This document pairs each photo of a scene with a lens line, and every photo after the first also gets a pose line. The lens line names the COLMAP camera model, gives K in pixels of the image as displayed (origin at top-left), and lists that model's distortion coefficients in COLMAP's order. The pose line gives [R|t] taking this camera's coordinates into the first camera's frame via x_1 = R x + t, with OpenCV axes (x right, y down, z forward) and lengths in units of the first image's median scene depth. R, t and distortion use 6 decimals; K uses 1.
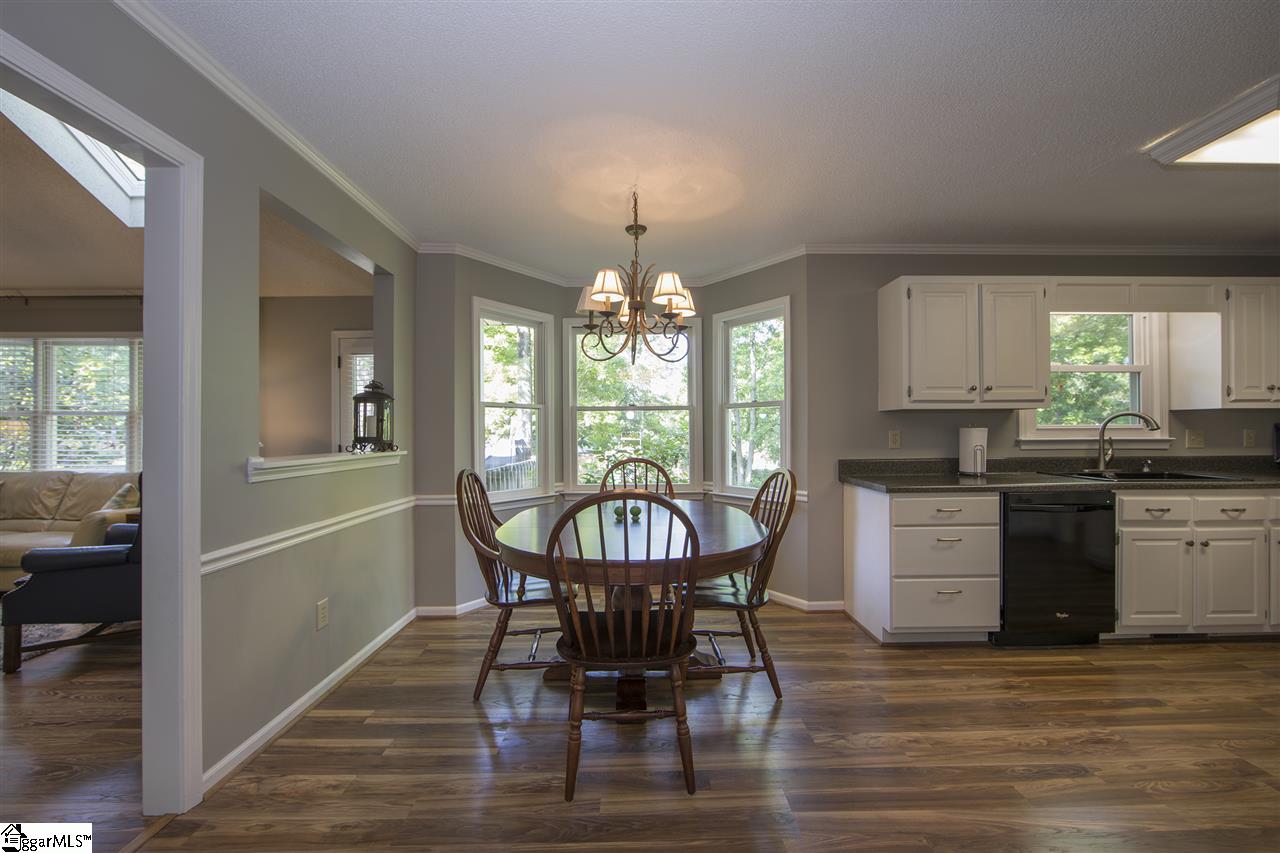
lens RADIAL K [[501.8, 0, 642.1], [0, 501.8, 432.0], [0, 0, 1]] dist [-0.005551, 0.000569]
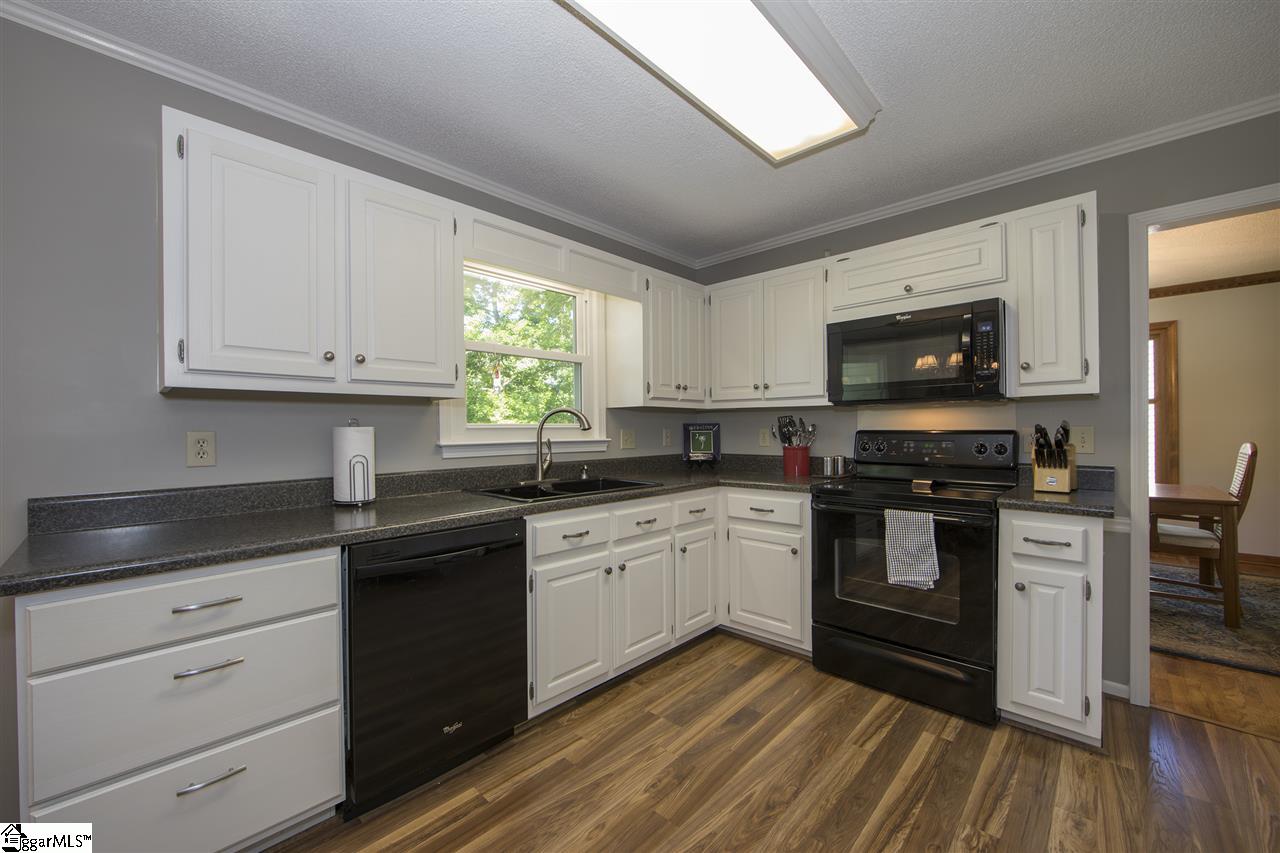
lens RADIAL K [[501.8, 0, 642.7], [0, 501.8, 429.1], [0, 0, 1]] dist [-0.005551, 0.000569]
pose [[0.701786, -0.000020, 0.712388, 0.502923], [0.004597, 0.999979, -0.004501, -0.000883], [-0.712373, 0.006434, 0.701771, 0.350461]]
